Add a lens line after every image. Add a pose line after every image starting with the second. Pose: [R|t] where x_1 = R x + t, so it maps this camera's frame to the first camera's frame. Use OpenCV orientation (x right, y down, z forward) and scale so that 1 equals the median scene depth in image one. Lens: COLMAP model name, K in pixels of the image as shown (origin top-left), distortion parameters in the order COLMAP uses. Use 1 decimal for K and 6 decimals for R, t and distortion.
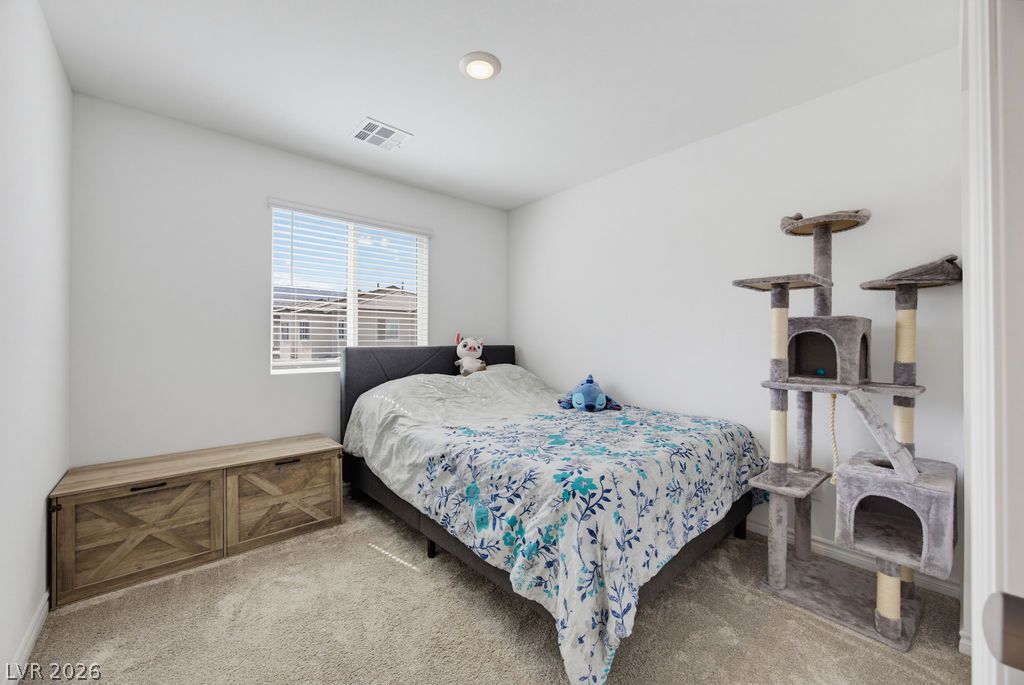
lens RADIAL K [[398.9, 0, 510.2], [0, 398.9, 338.9], [0, 0, 1]] dist [0.002522, 0.000131]
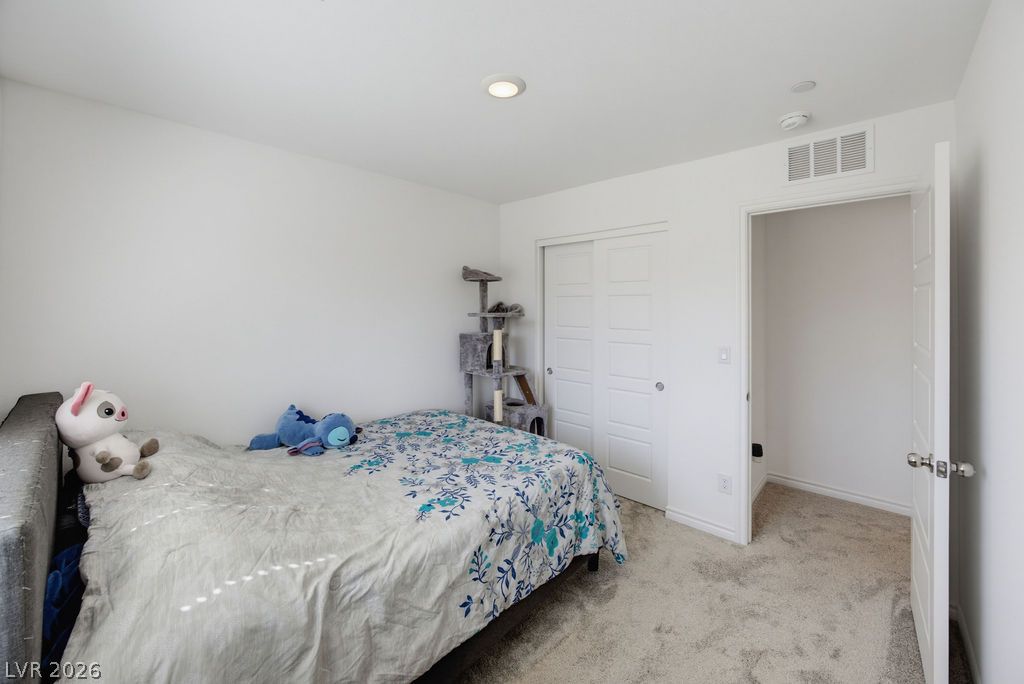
lens RADIAL K [[398.9, 0, 525.8], [0, 398.9, 309.8], [0, 0, 1]] dist [0.002522, 0.000131]
pose [[-0.111981, -0.002859, 0.993706, -1.083730], [-0.002653, 0.999993, 0.002578, -0.175996], [-0.993707, -0.002348, -0.111988, 1.130927]]
